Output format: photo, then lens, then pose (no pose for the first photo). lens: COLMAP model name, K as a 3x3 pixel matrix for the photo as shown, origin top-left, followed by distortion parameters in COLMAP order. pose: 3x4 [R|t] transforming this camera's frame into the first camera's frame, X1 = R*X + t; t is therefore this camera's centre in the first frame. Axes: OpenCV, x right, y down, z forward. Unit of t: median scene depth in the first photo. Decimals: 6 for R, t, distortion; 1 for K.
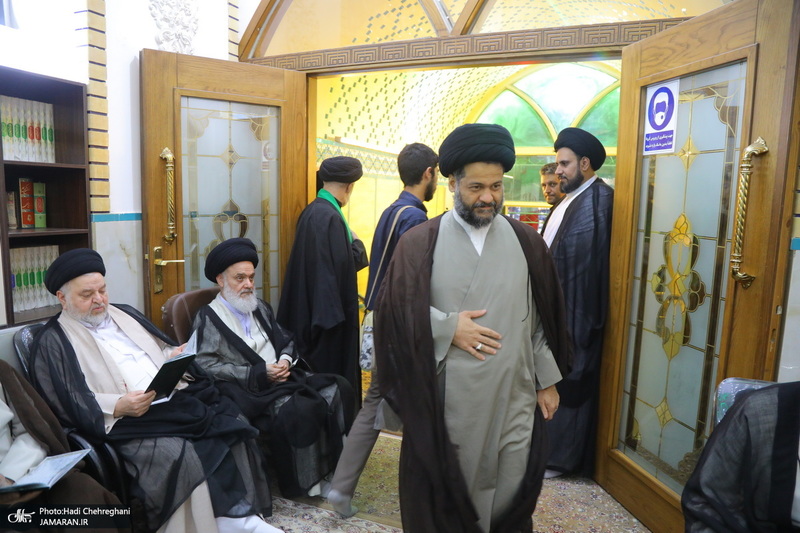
lens RADIAL K [[556.8, 0, 401.3], [0, 556.8, 267.7], [0, 0, 1]] dist [-0.104388, 0.057681]
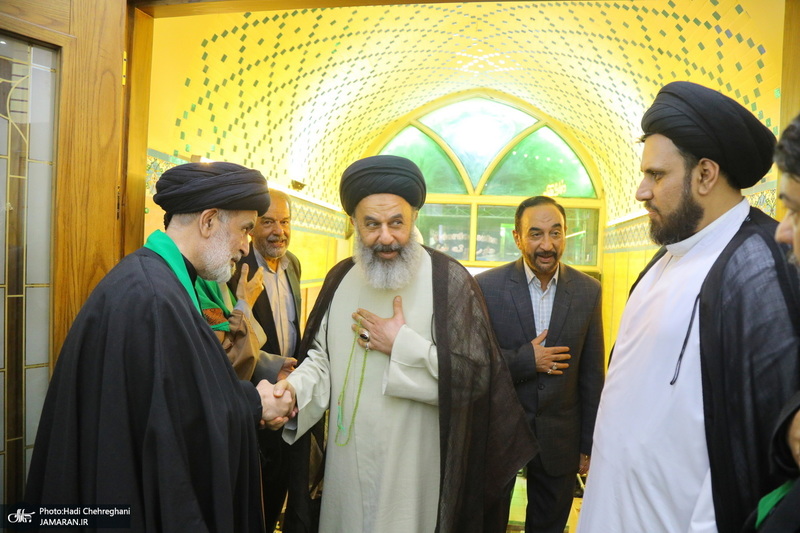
lens RADIAL K [[556.8, 0, 399.2], [0, 556.8, 268.4], [0, 0, 1]] dist [-0.104388, 0.057681]
pose [[0.973295, 0.010758, 0.229305, -0.048813], [0.013241, 0.994607, -0.102866, -0.056303], [-0.229175, 0.103155, 0.967904, 0.588776]]
